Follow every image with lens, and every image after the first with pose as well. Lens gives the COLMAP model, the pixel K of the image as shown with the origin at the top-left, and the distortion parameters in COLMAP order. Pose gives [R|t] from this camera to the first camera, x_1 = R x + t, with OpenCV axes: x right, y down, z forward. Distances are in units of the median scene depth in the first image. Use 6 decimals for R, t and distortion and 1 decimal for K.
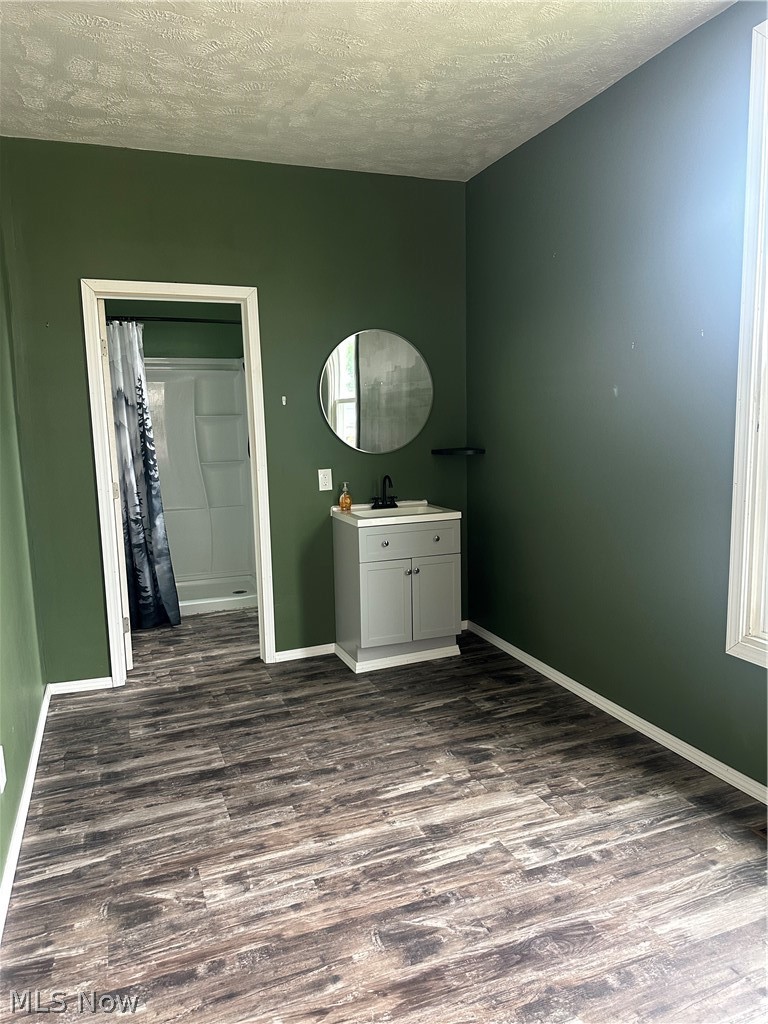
lens RADIAL K [[713.2, 0, 384.0], [0, 713.2, 512.0], [0, 0, 1]] dist [-0.002013, -0.002014]
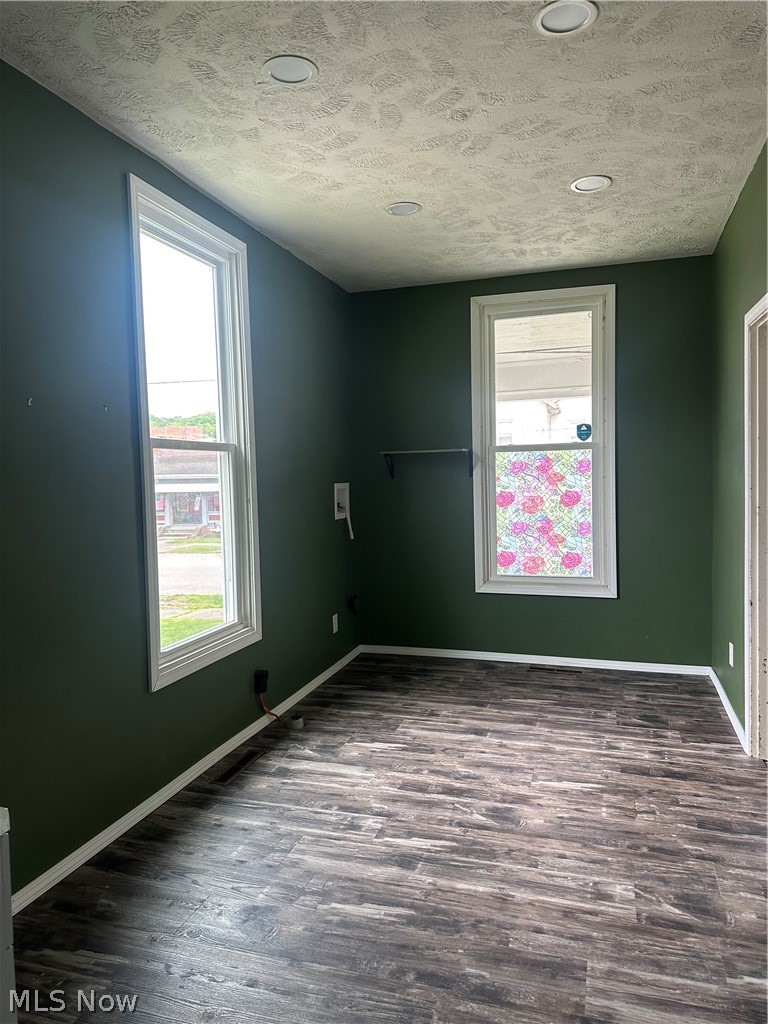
lens RADIAL K [[713.2, 0, 384.0], [0, 713.2, 512.0], [0, 0, 1]] dist [-0.002013, -0.002014]
pose [[-0.777938, 0.005766, 0.628314, -0.616669], [0.128467, 0.980294, 0.150064, -0.245019], [-0.615068, 0.197458, -0.763349, 1.871418]]
